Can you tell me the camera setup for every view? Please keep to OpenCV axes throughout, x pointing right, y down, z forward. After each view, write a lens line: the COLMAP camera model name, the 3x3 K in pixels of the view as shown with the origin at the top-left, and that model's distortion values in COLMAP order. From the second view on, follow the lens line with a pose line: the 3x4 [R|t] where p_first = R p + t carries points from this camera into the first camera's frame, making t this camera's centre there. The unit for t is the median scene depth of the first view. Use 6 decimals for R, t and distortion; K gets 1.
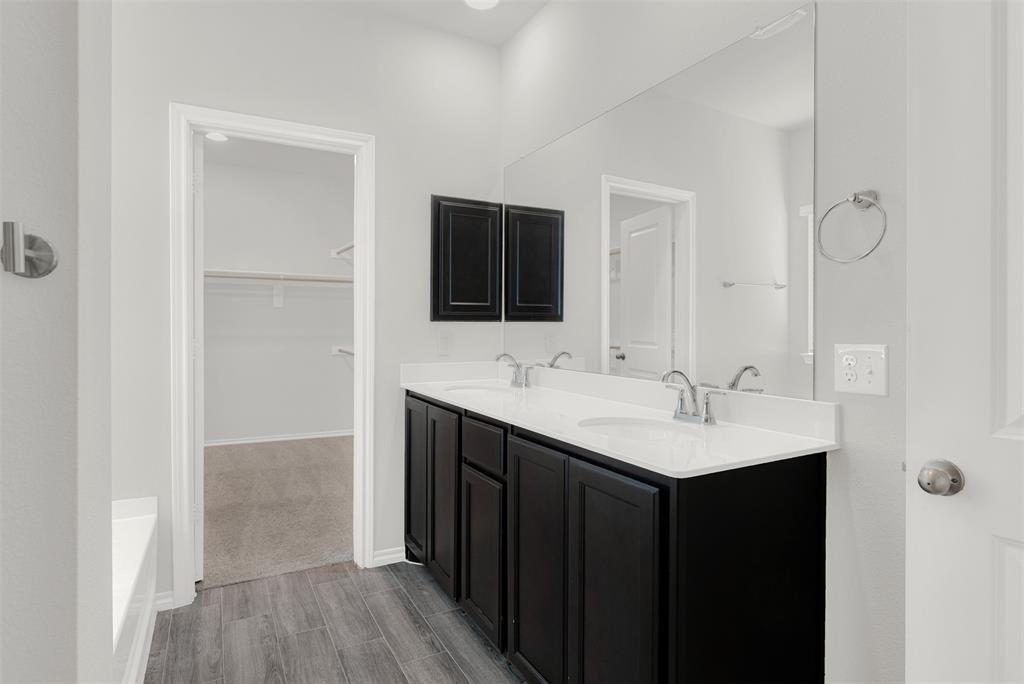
lens RADIAL K [[536.6, 0, 509.2], [0, 536.6, 339.7], [0, 0, 1]] dist [-0.006365, 0.006269]
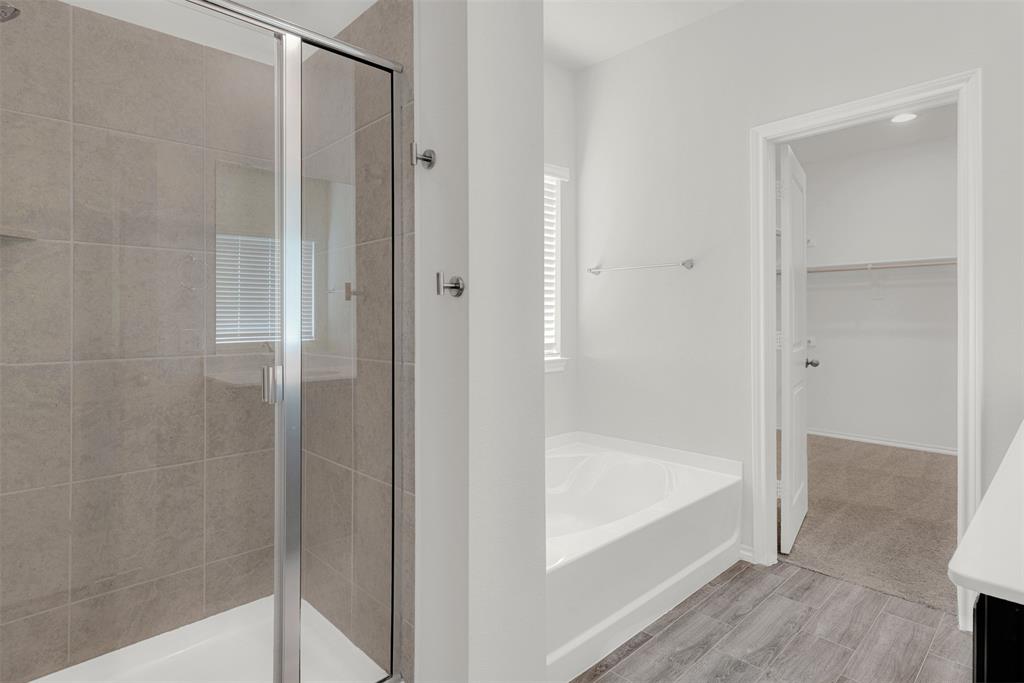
lens RADIAL K [[536.6, 0, 514.7], [0, 536.6, 336.2], [0, 0, 1]] dist [-0.006365, 0.006269]
pose [[0.272223, 0.026946, -0.961857, 0.339977], [-0.021318, 0.999531, 0.021968, -0.004230], [0.961998, 0.014525, 0.272670, 0.182586]]
